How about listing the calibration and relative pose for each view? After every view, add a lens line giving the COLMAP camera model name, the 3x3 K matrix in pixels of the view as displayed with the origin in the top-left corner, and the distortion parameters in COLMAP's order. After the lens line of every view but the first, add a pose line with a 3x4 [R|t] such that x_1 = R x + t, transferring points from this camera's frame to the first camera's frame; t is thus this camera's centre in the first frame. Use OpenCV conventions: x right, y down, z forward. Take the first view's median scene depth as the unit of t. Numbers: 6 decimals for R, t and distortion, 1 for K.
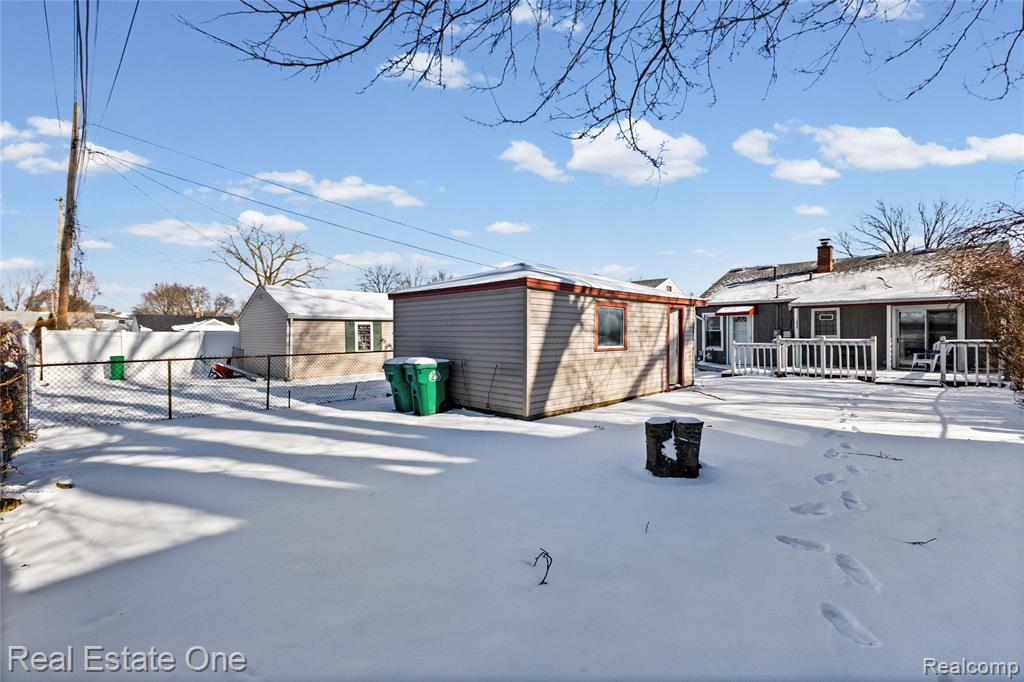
lens RADIAL K [[451.2, 0, 512.6], [0, 451.2, 338.0], [0, 0, 1]] dist [0.019017, -0.003229]
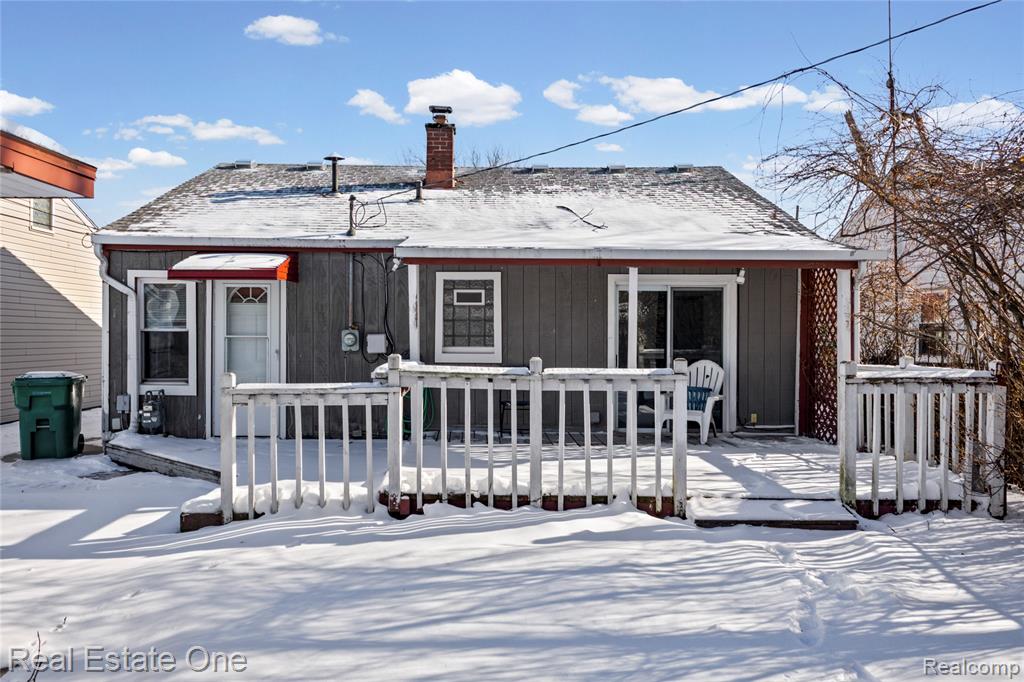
lens RADIAL K [[793.0, 0, 512.6], [0, 793.0, 340.5], [0, 0, 1]] dist [0.043261, 0.000379]
pose [[0.697105, 0.002763, 0.716964, 0.250605], [-0.004024, 0.999992, 0.000059, -0.011154], [-0.716958, -0.002926, 0.697110, 0.518586]]
